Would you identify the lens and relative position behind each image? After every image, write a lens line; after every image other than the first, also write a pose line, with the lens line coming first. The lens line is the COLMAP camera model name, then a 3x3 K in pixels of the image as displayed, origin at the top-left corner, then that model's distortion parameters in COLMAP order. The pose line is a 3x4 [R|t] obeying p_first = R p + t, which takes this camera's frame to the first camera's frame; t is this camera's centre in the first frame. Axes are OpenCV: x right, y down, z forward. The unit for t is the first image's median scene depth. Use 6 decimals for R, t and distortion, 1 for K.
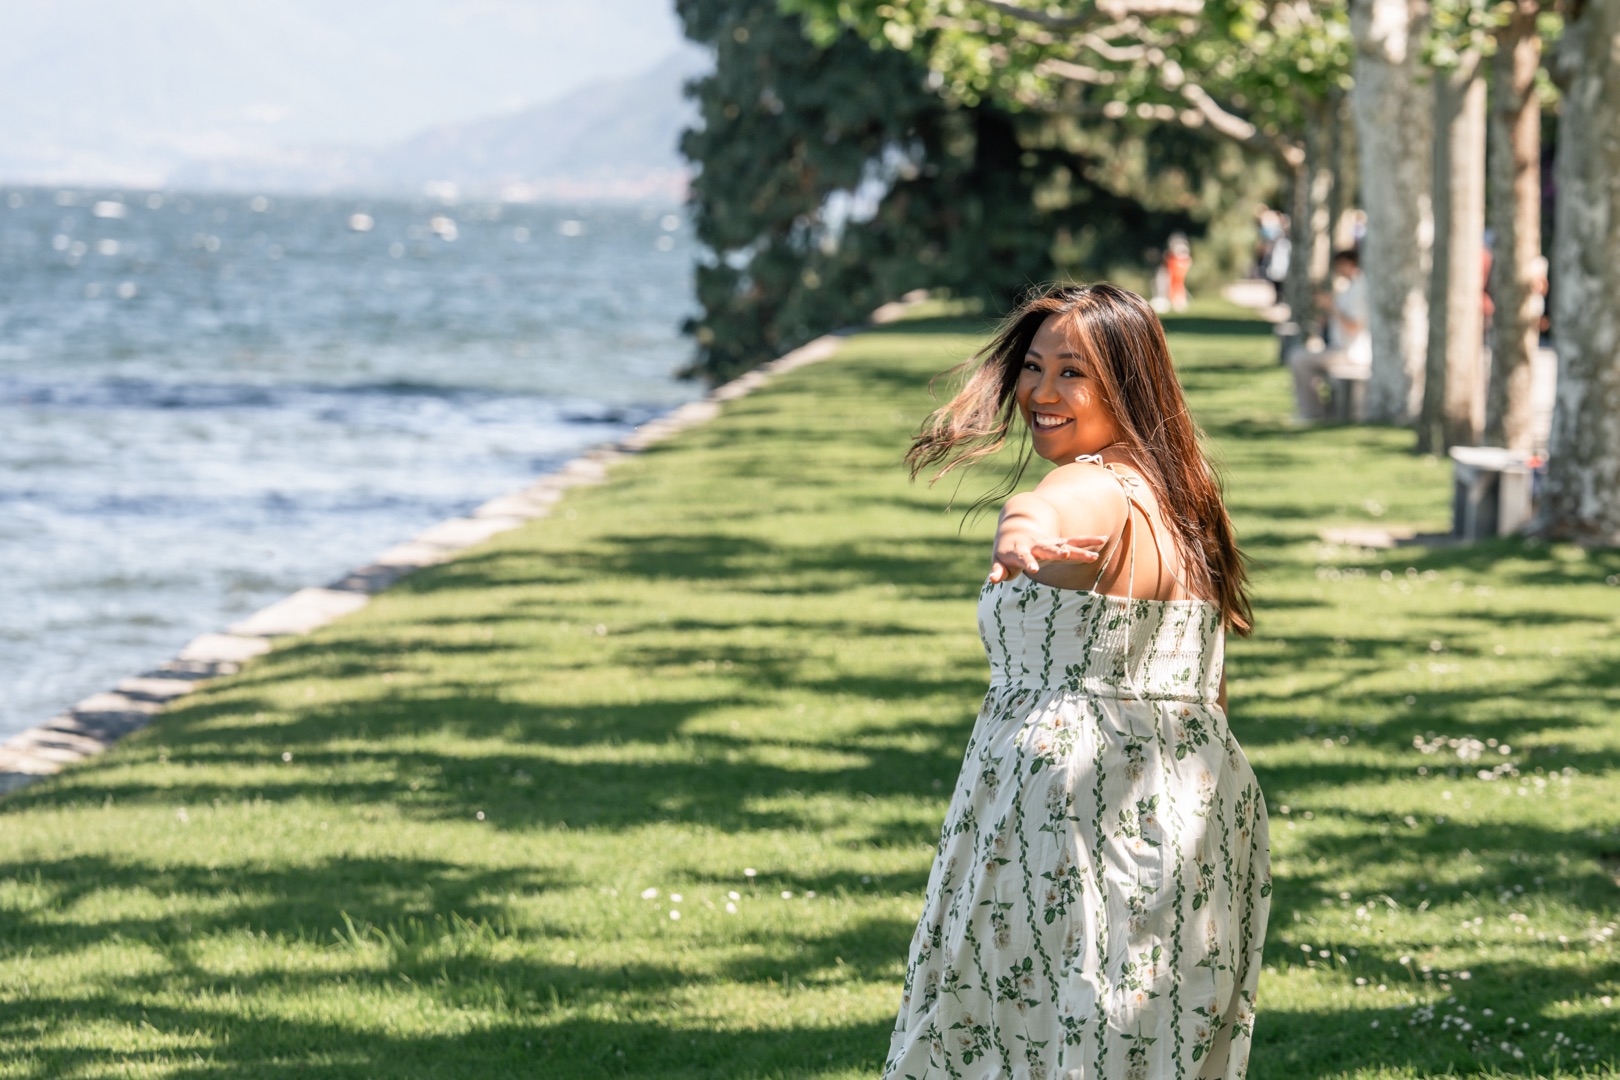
lens RADIAL K [[5382.7, 0, 810.0], [0, 5382.7, 540.0], [0, 0, 1]] dist [-0.064544, 0.585308]
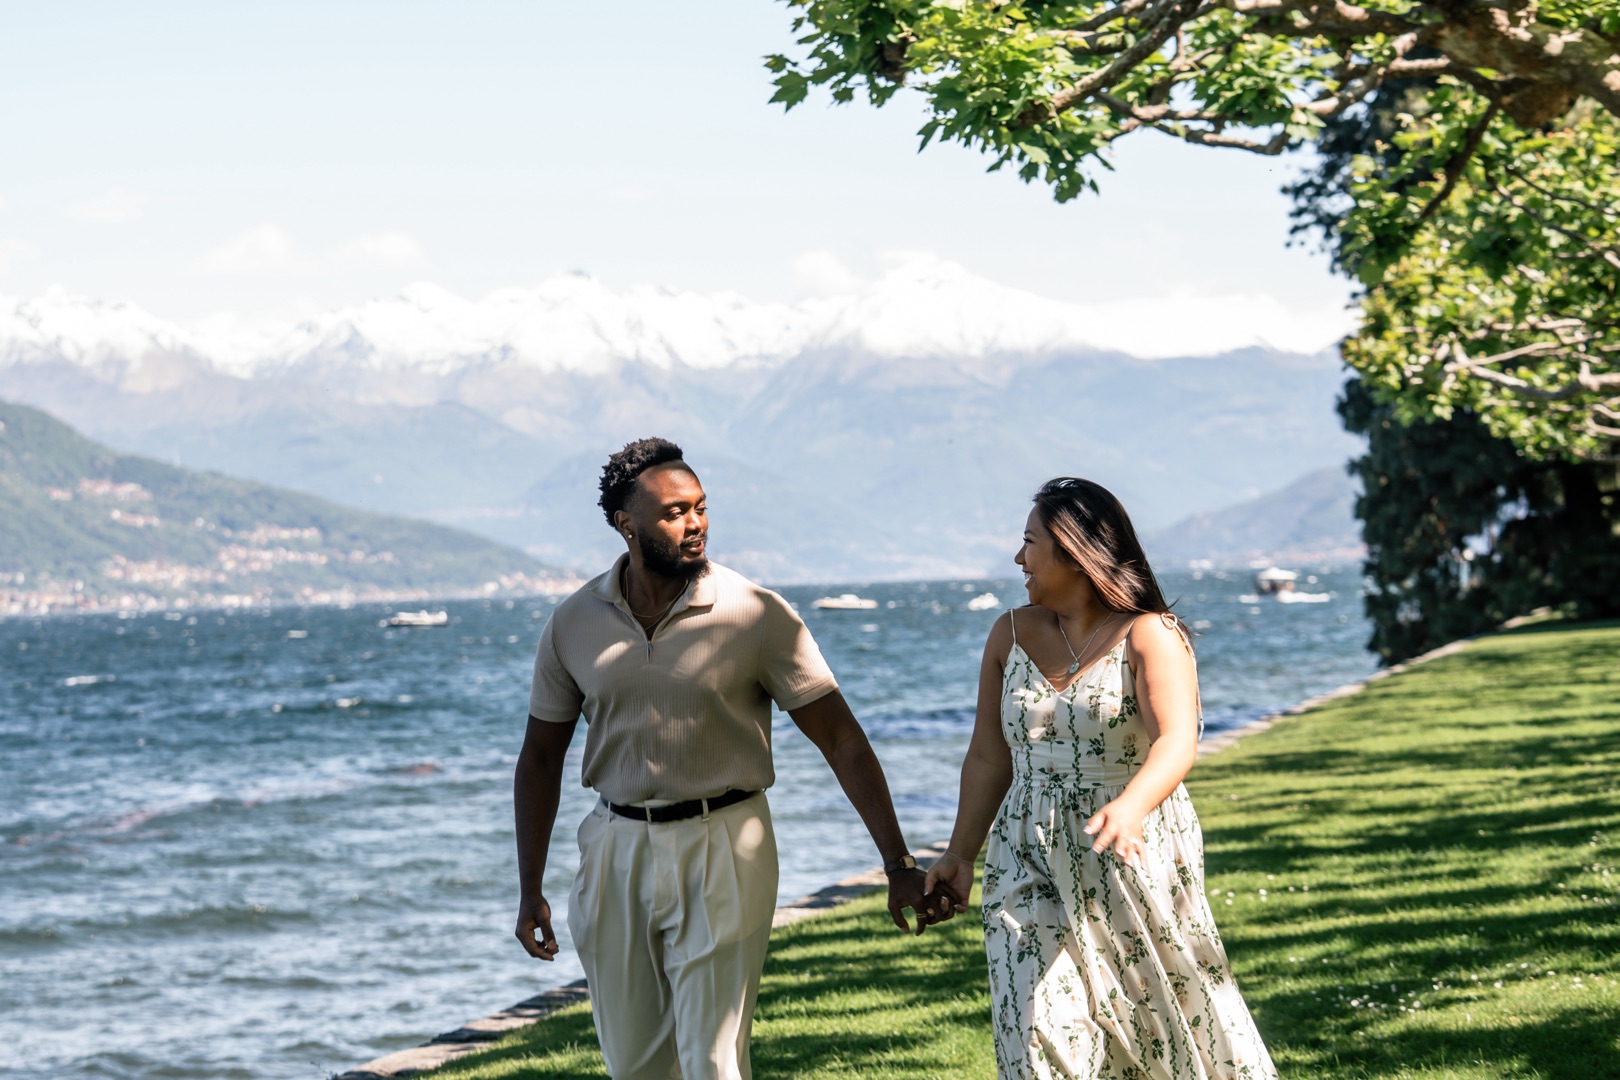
lens RADIAL K [[4220.9, 0, 809.7], [0, 4220.9, 752.6], [0, 0, 1]] dist [-0.128791, -0.555210]
pose [[0.984351, -0.065190, -0.163718, 0.027596], [0.061614, 0.997739, -0.026831, 0.018887], [0.165097, 0.016324, 0.986142, -0.160338]]
